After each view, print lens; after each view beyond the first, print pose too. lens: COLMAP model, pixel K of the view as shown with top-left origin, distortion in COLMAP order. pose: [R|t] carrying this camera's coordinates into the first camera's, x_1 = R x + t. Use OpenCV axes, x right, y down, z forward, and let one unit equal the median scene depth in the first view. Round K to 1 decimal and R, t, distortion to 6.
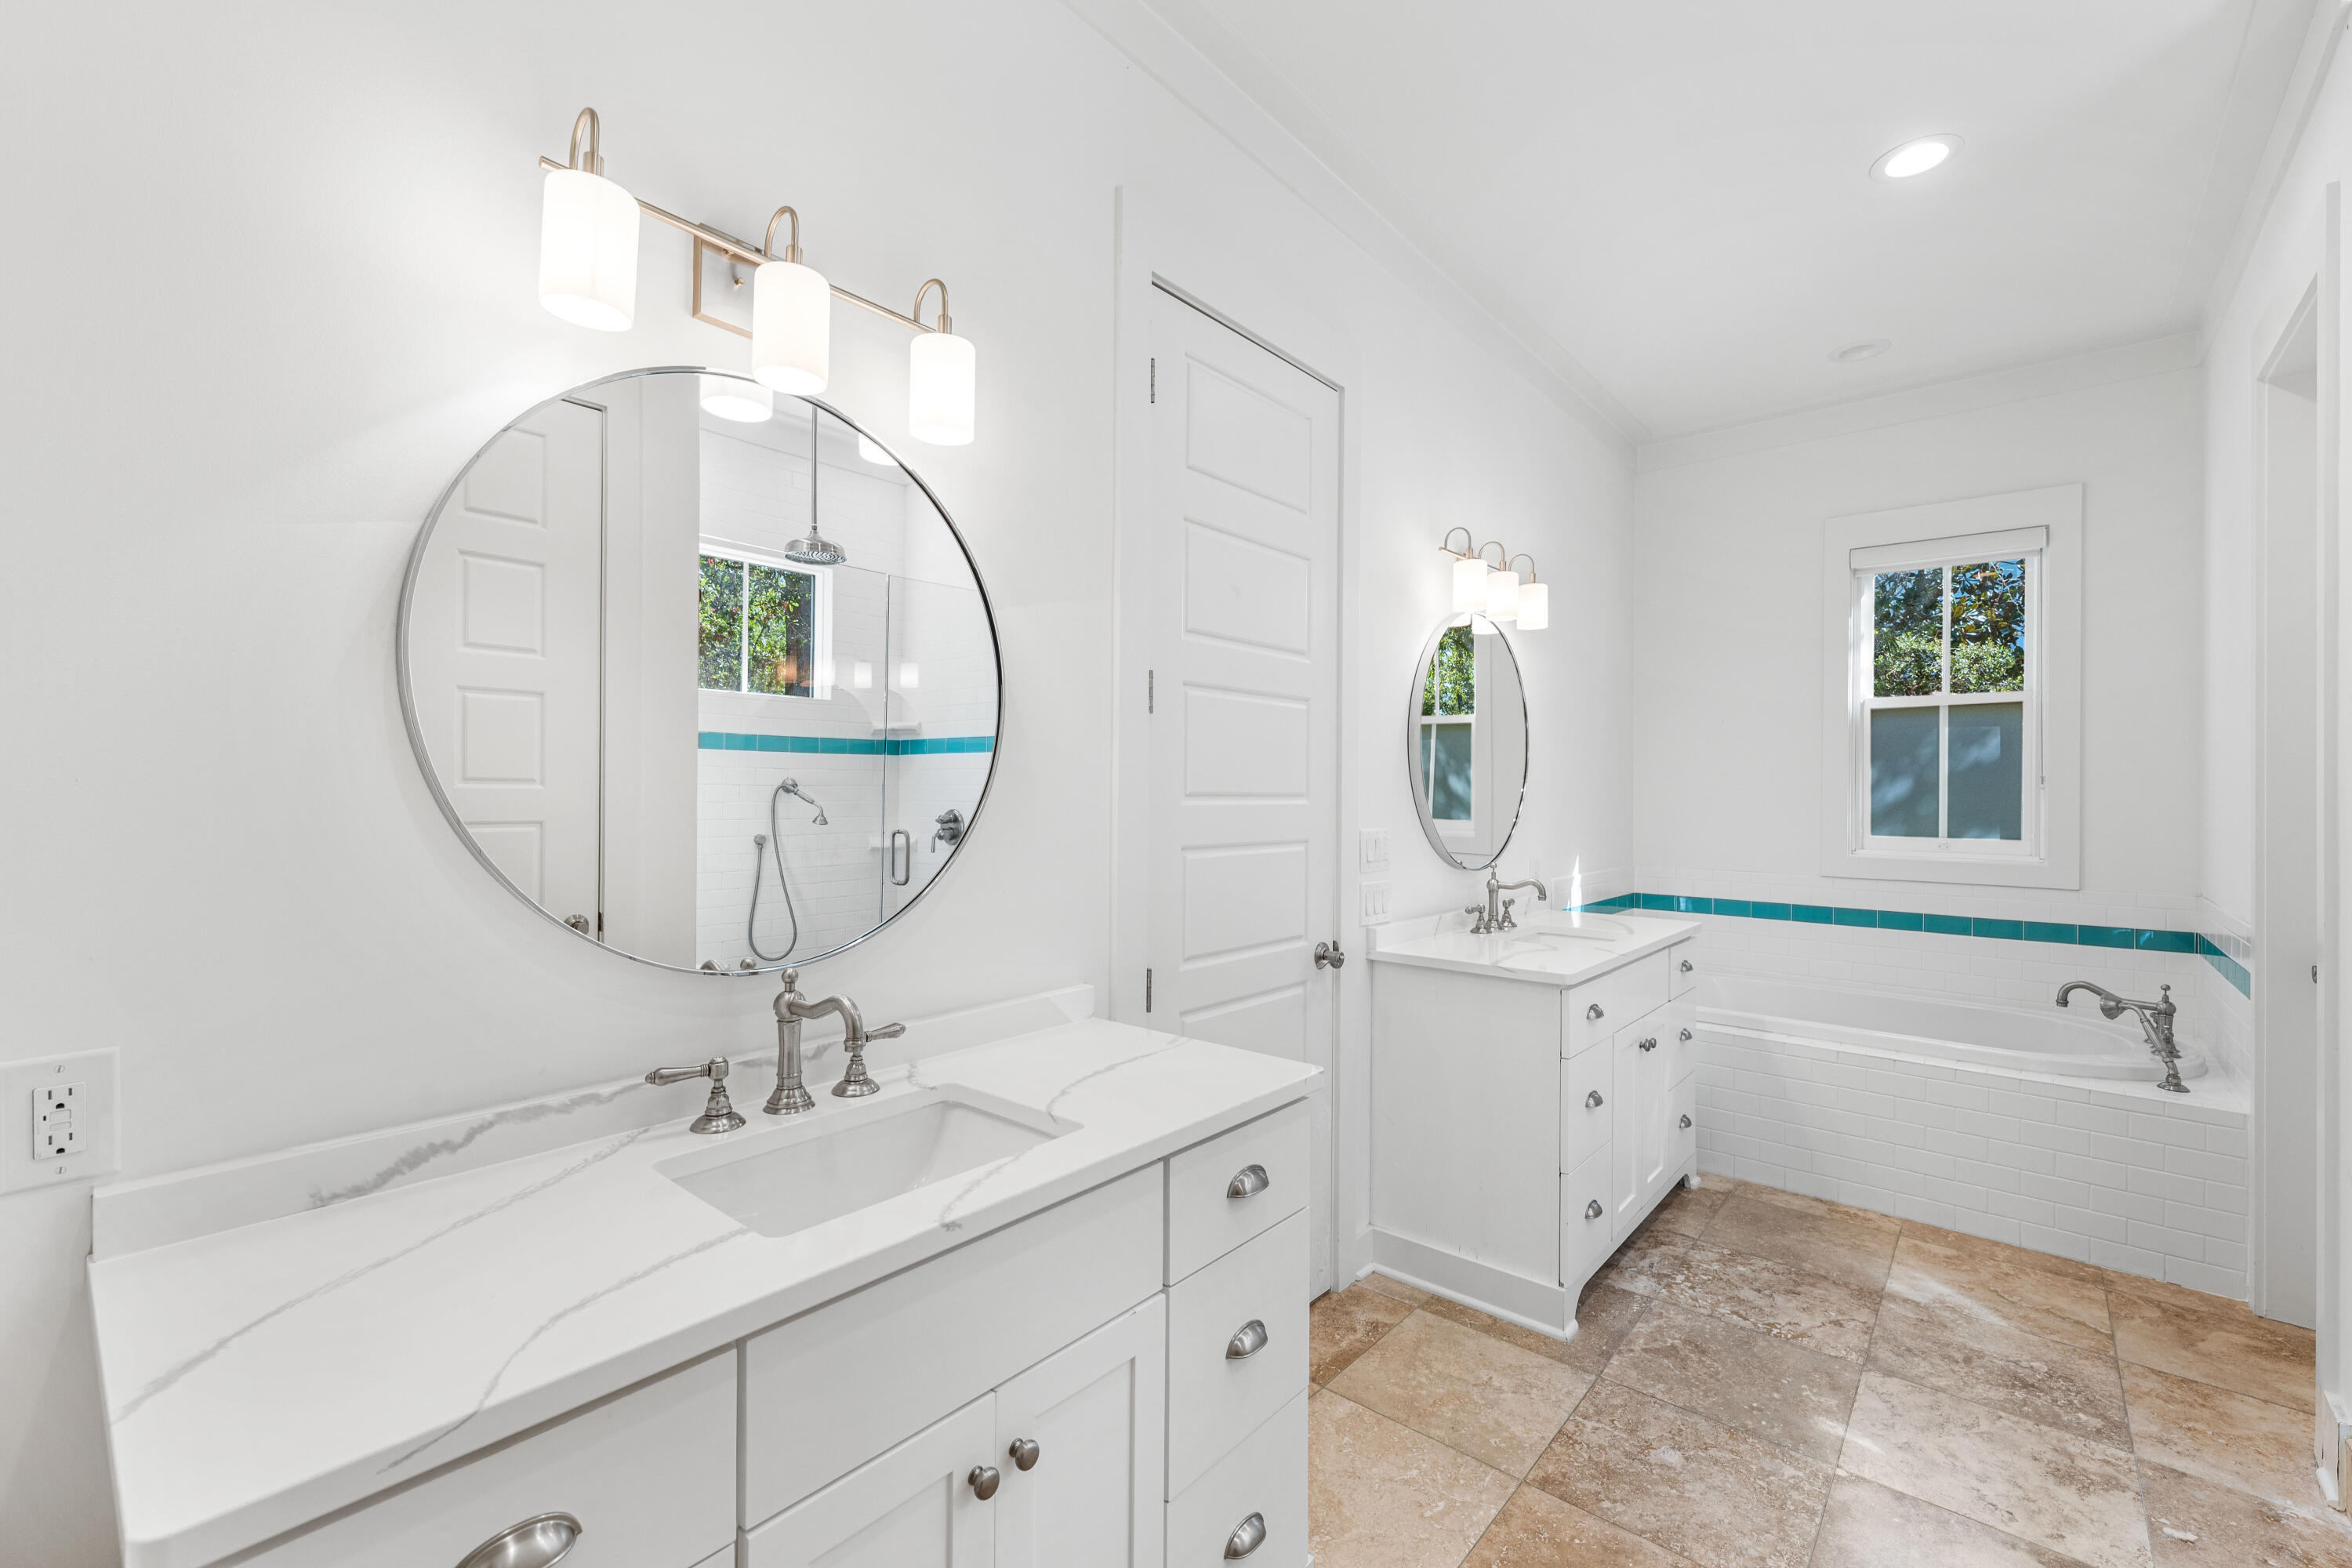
lens RADIAL K [[999.3, 0, 1162.9], [0, 999.3, 787.9], [0, 0, 1]] dist [0.001437, -0.000168]
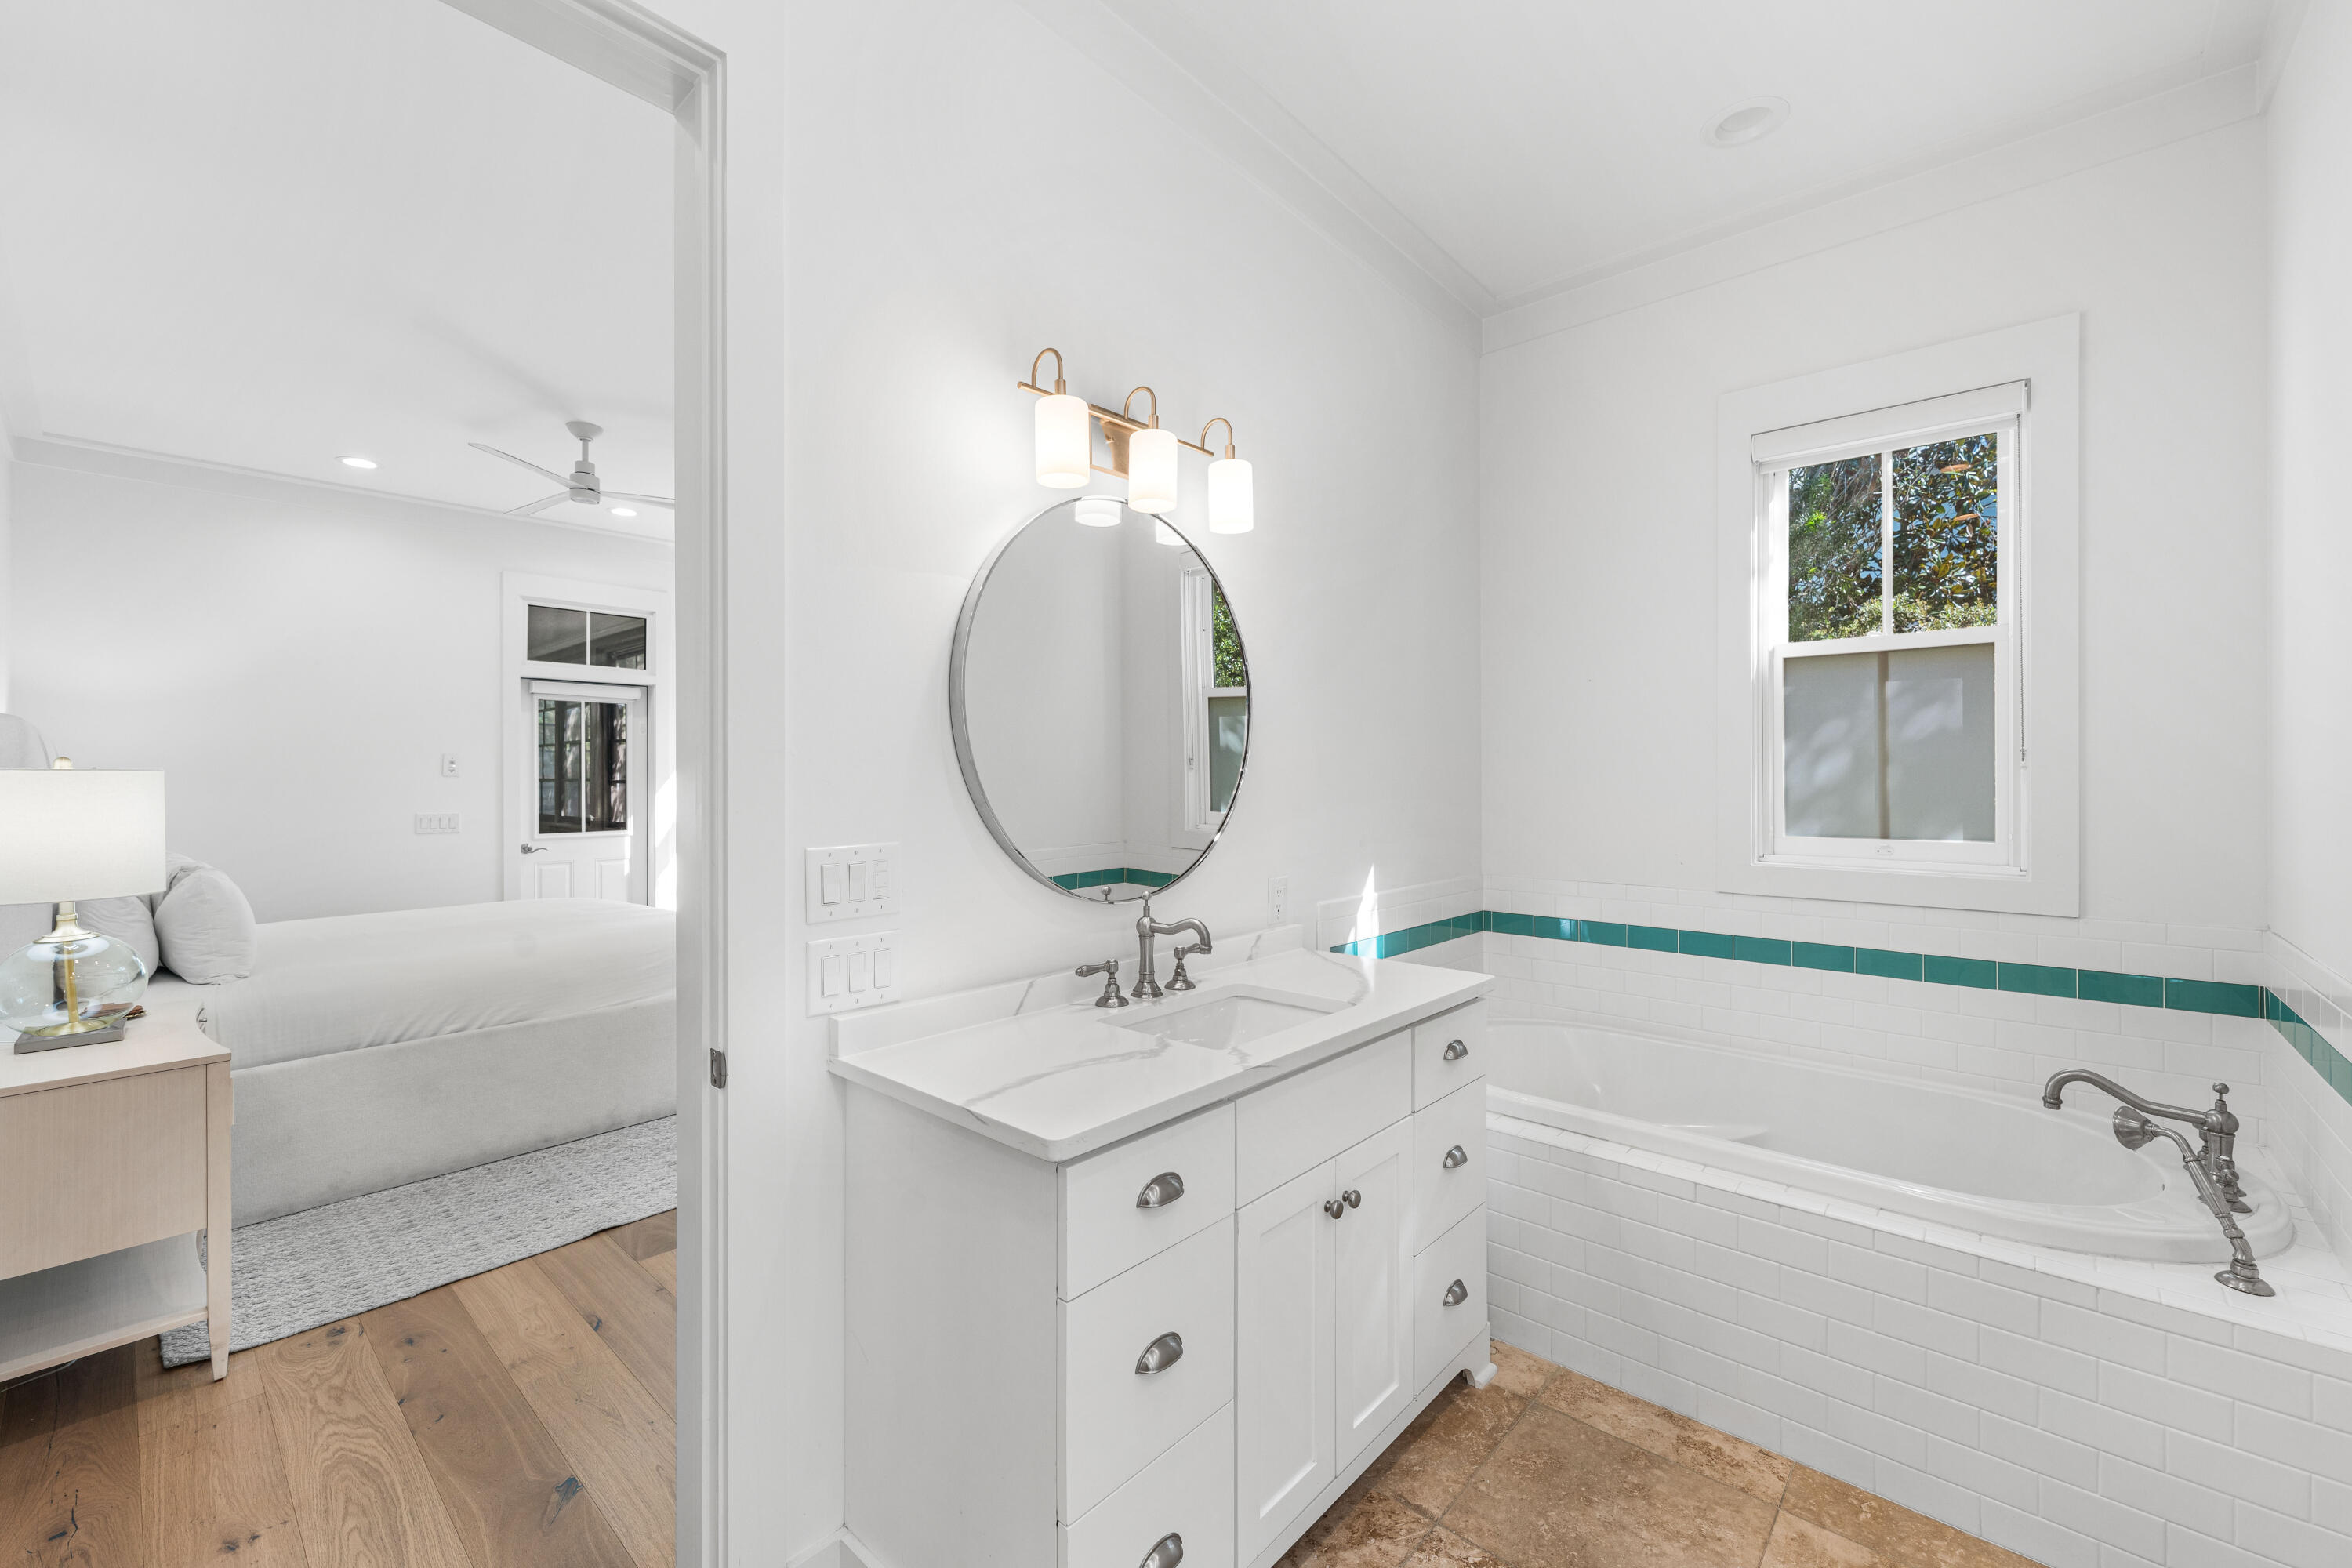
lens RADIAL K [[944.3, 0, 1188.6], [0, 944.3, 776.5], [0, 0, 1]] dist [-0.001743, 0.000282]
pose [[0.999810, -0.008498, -0.017561, 0.350408], [0.008538, 0.999961, 0.002179, 0.000422], [0.017542, -0.002329, 0.999843, 0.378774]]
